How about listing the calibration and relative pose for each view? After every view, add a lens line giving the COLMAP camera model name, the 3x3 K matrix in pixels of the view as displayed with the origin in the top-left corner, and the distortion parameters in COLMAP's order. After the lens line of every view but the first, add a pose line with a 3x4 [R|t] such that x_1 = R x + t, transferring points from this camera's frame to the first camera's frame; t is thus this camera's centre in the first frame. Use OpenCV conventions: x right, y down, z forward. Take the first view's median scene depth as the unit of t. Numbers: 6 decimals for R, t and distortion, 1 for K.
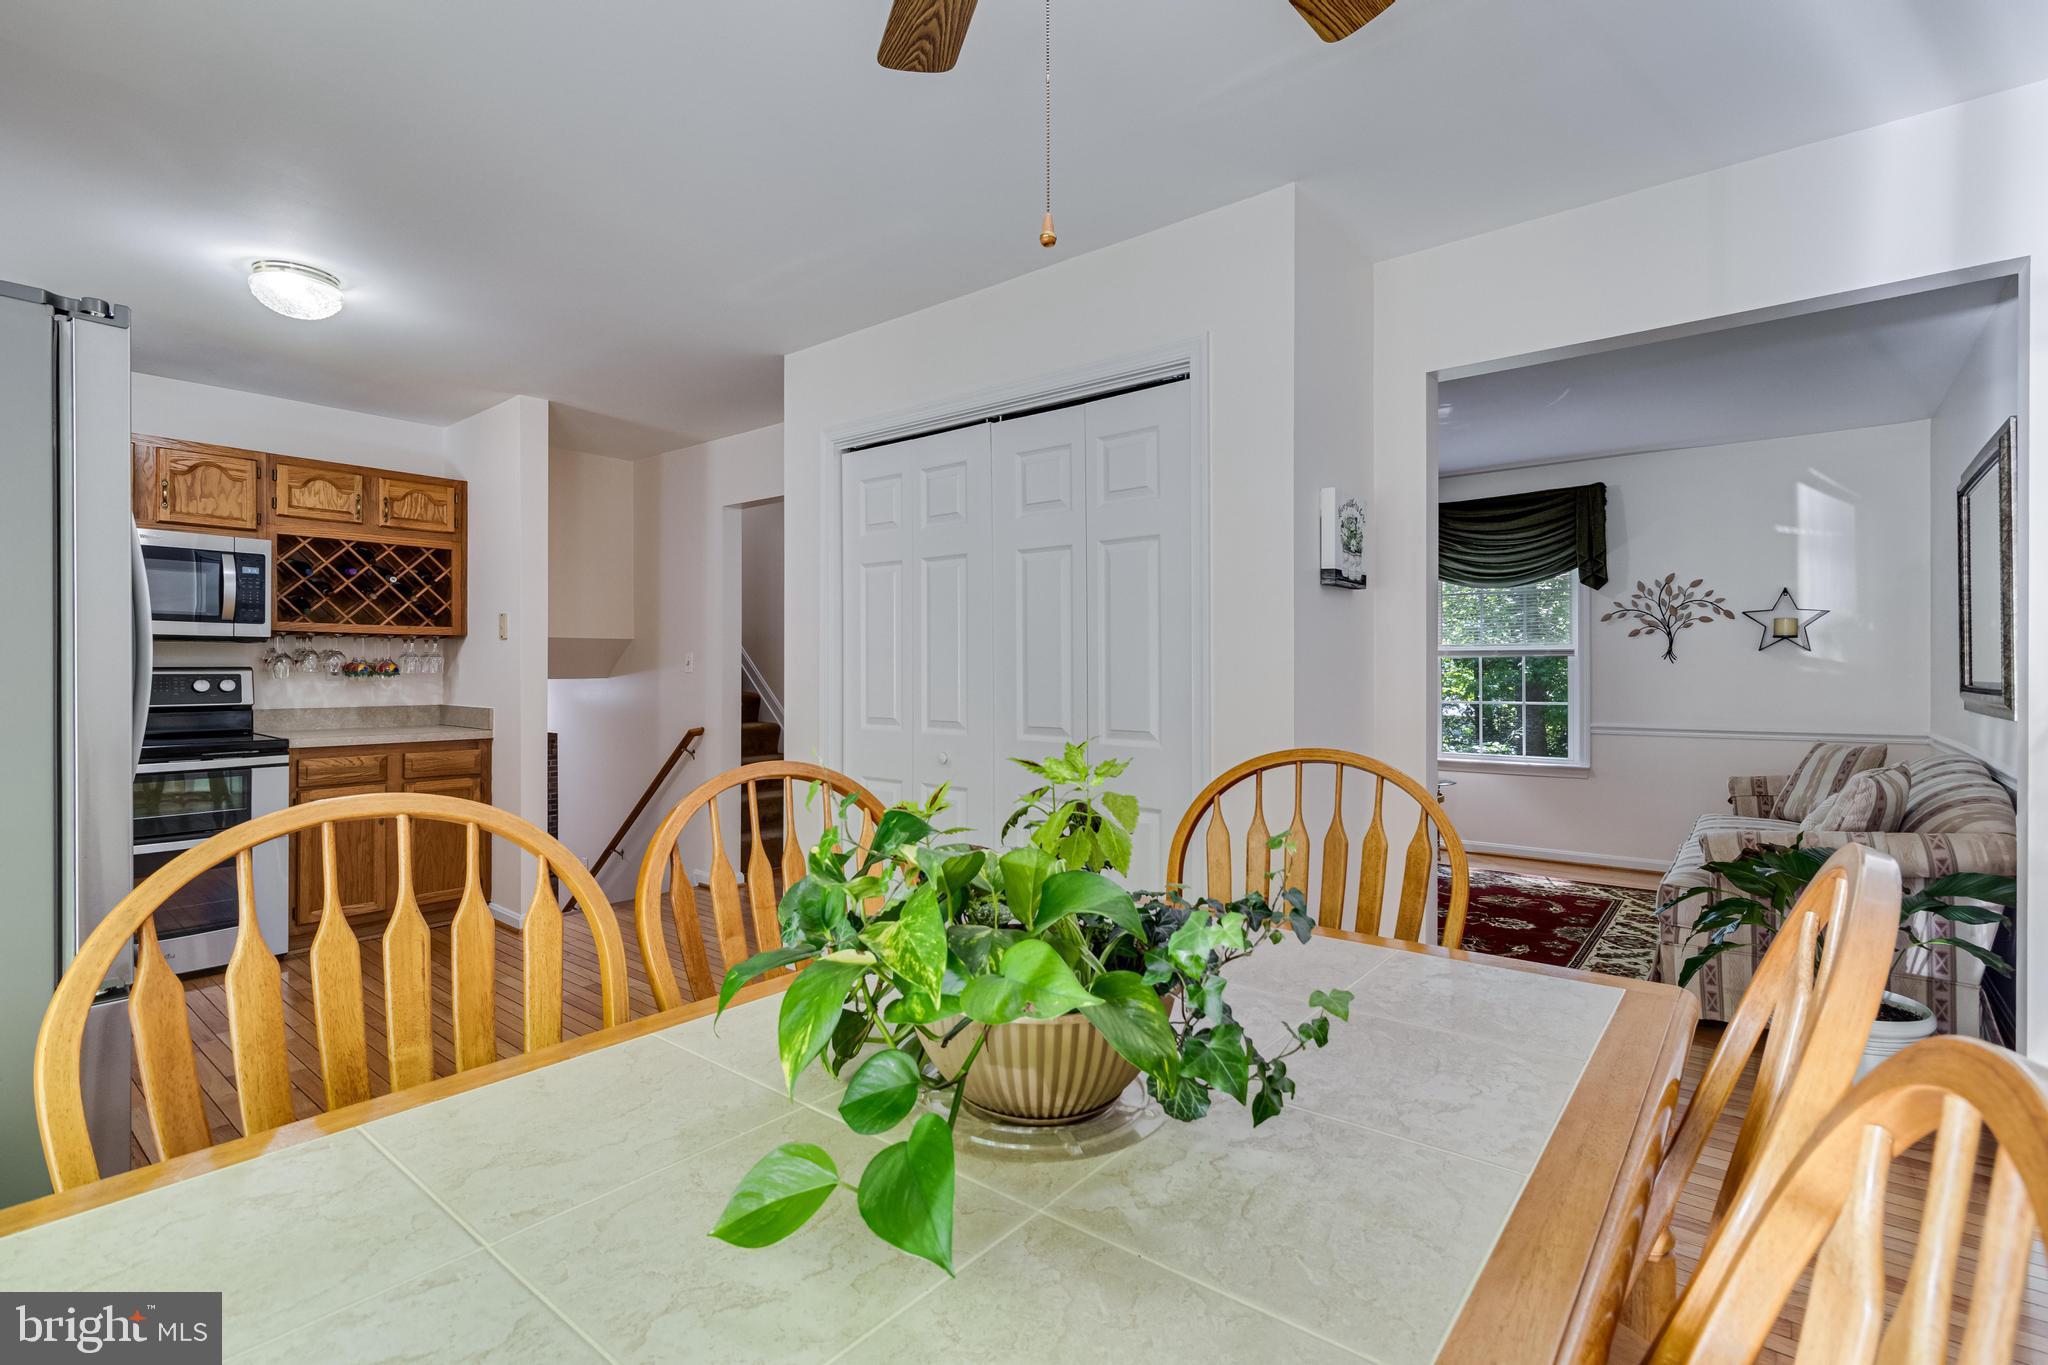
lens RADIAL K [[946.1, 0, 1029.3], [0, 946.1, 671.7], [0, 0, 1]] dist [0.002992, -0.001503]
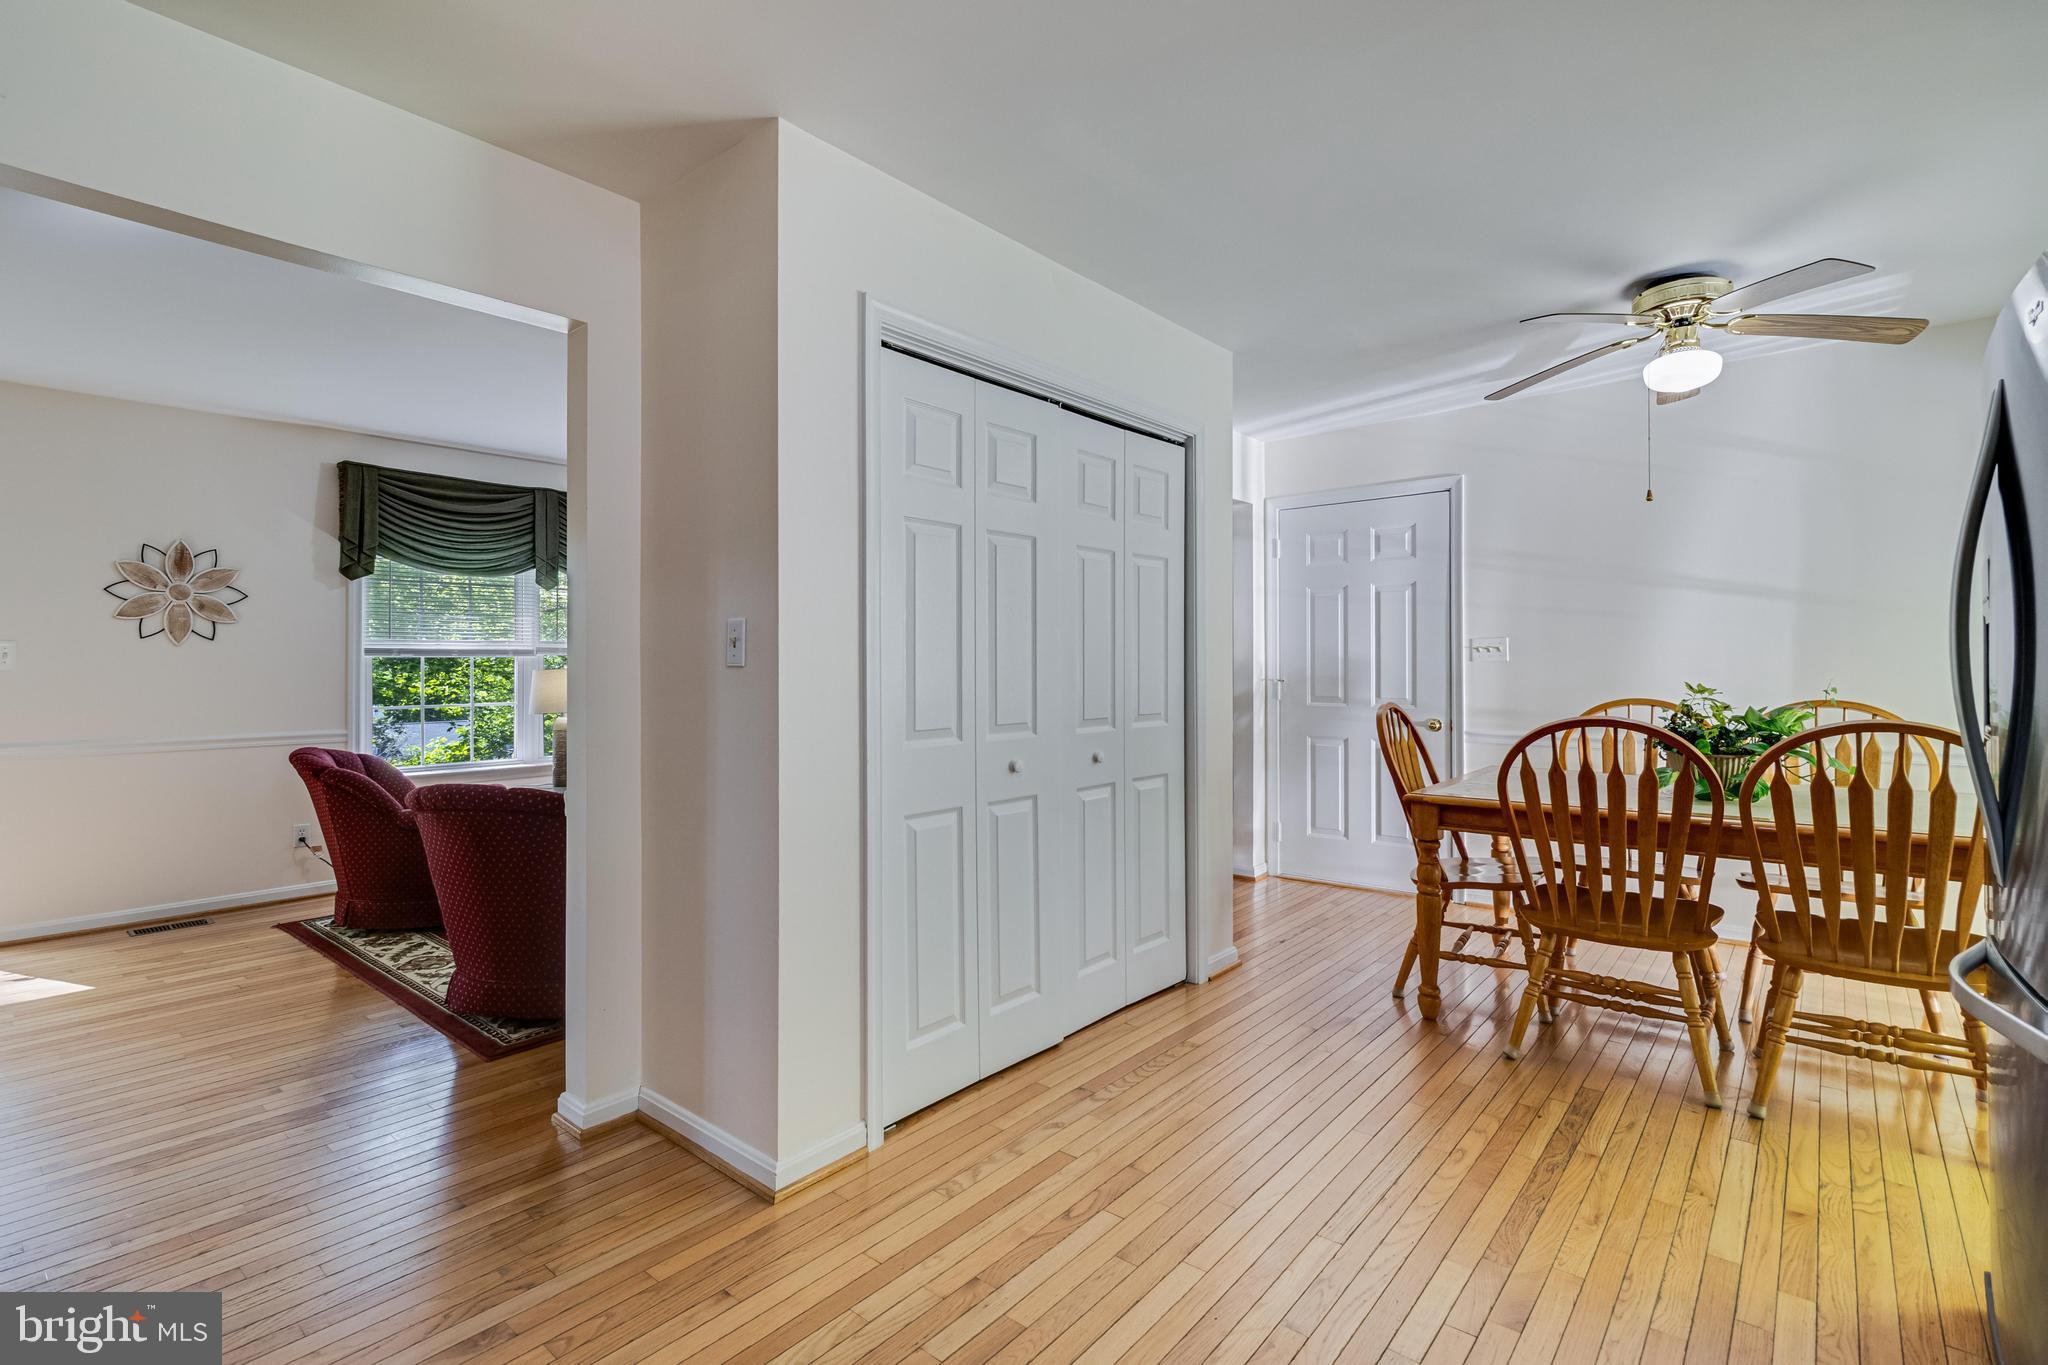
lens RADIAL K [[946.1, 0, 1039.3], [0, 946.1, 659.2], [0, 0, 1]] dist [0.002992, -0.001503]
pose [[0.012795, 0.006093, 0.999900, -0.730214], [0.006606, 0.999959, -0.006178, -0.002323], [-0.999896, 0.006684, 0.012754, 0.742610]]
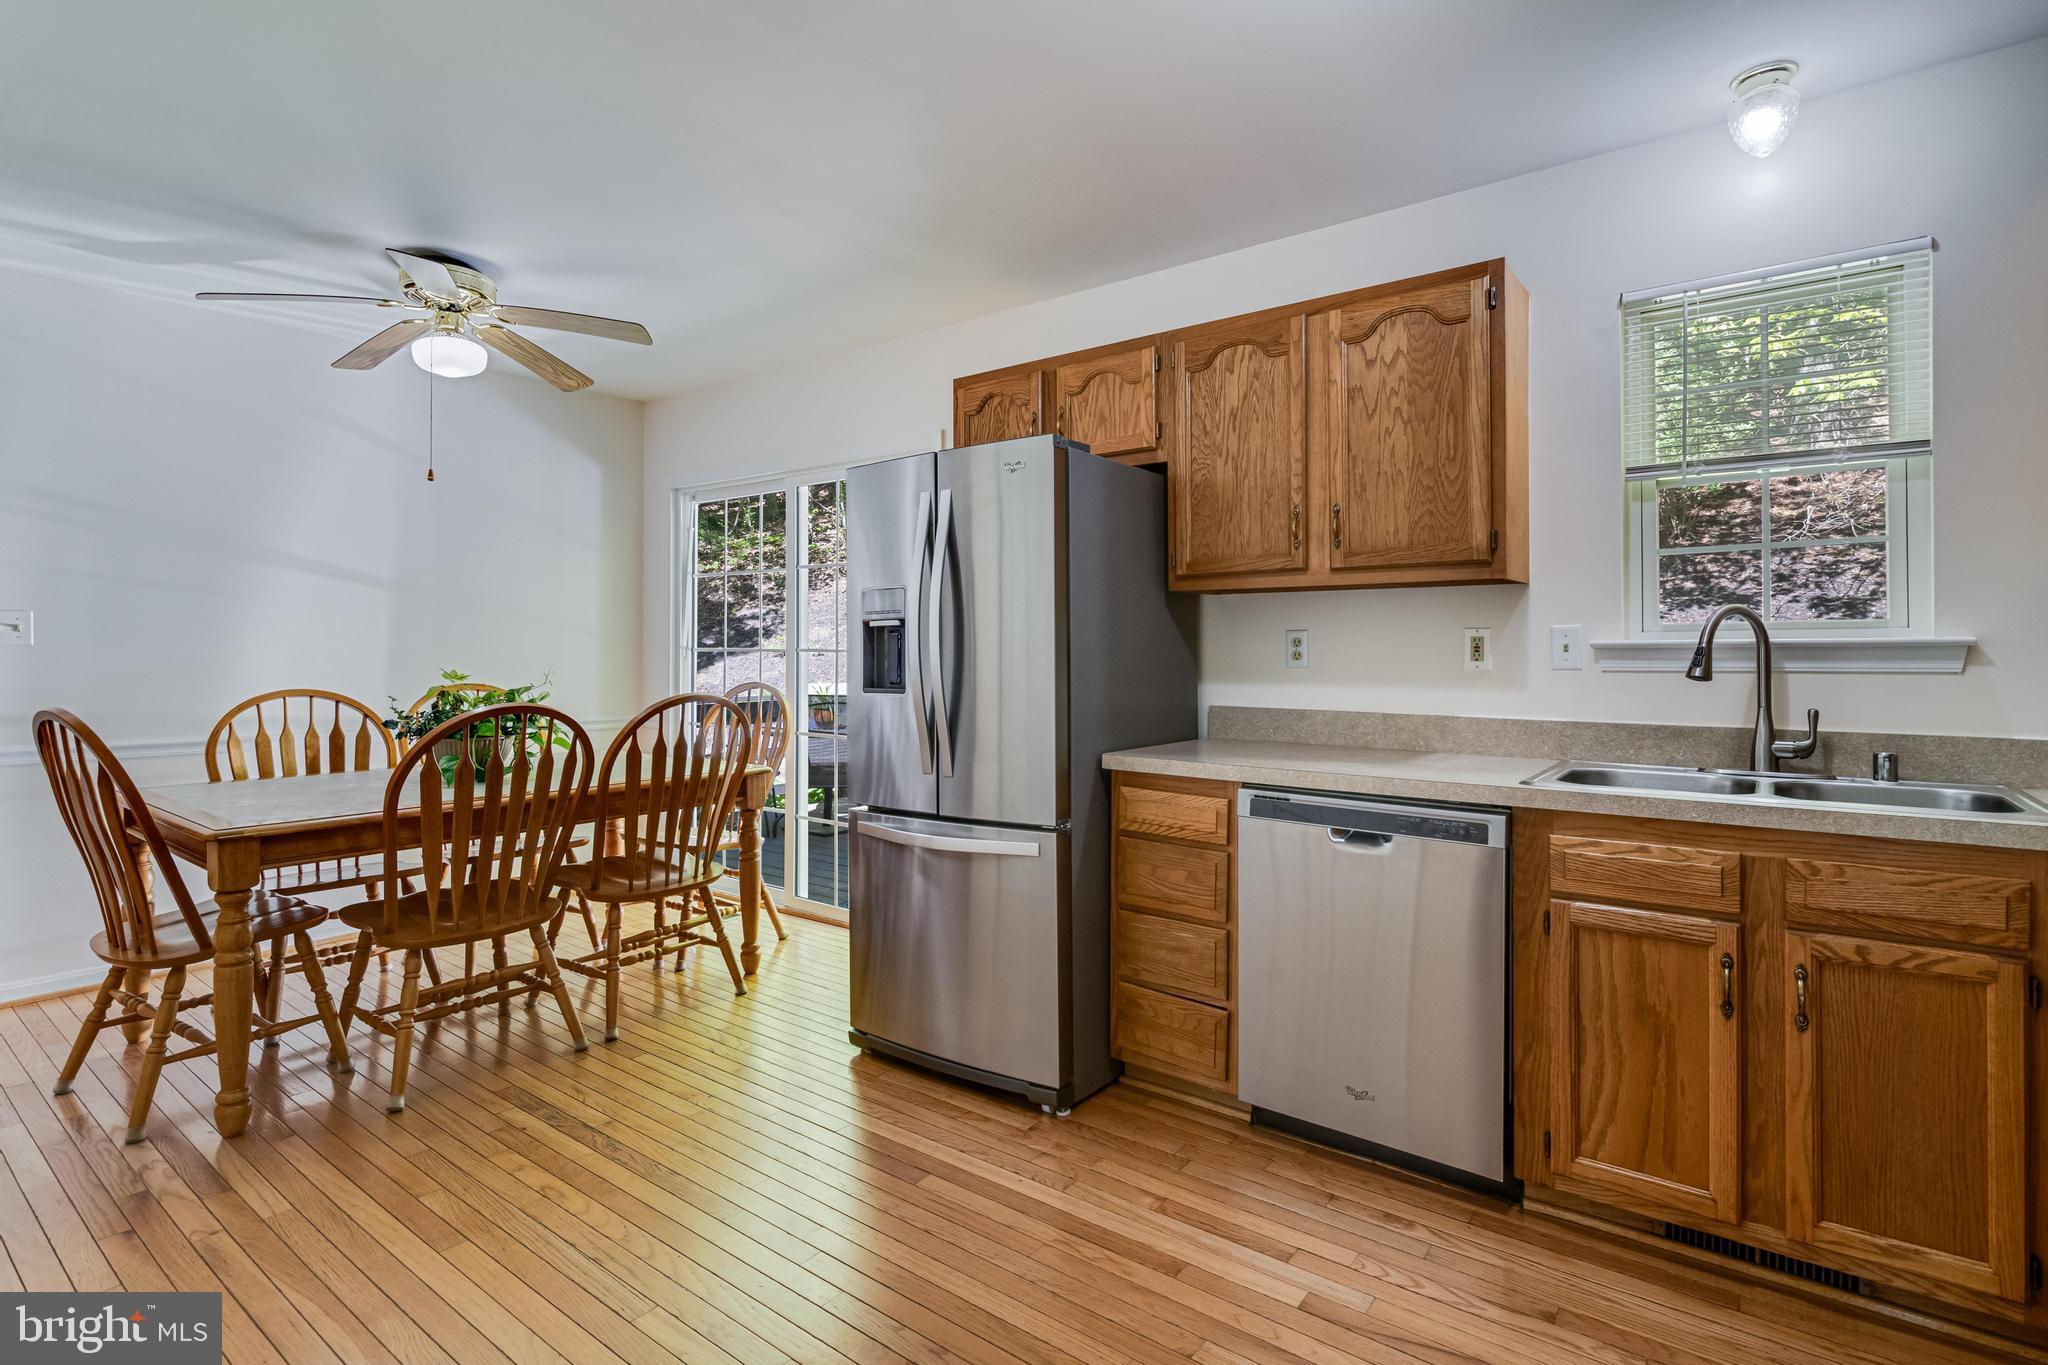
lens RADIAL K [[988.2, 0, 1029.7], [0, 988.2, 649.4], [0, 0, 1]] dist [-0.006137, -0.000124]
pose [[-0.999455, 0.000345, -0.033022, -0.415506], [0.000325, 1.000000, 0.000618, -0.000085], [0.033022, 0.000607, -0.999454, 1.023723]]
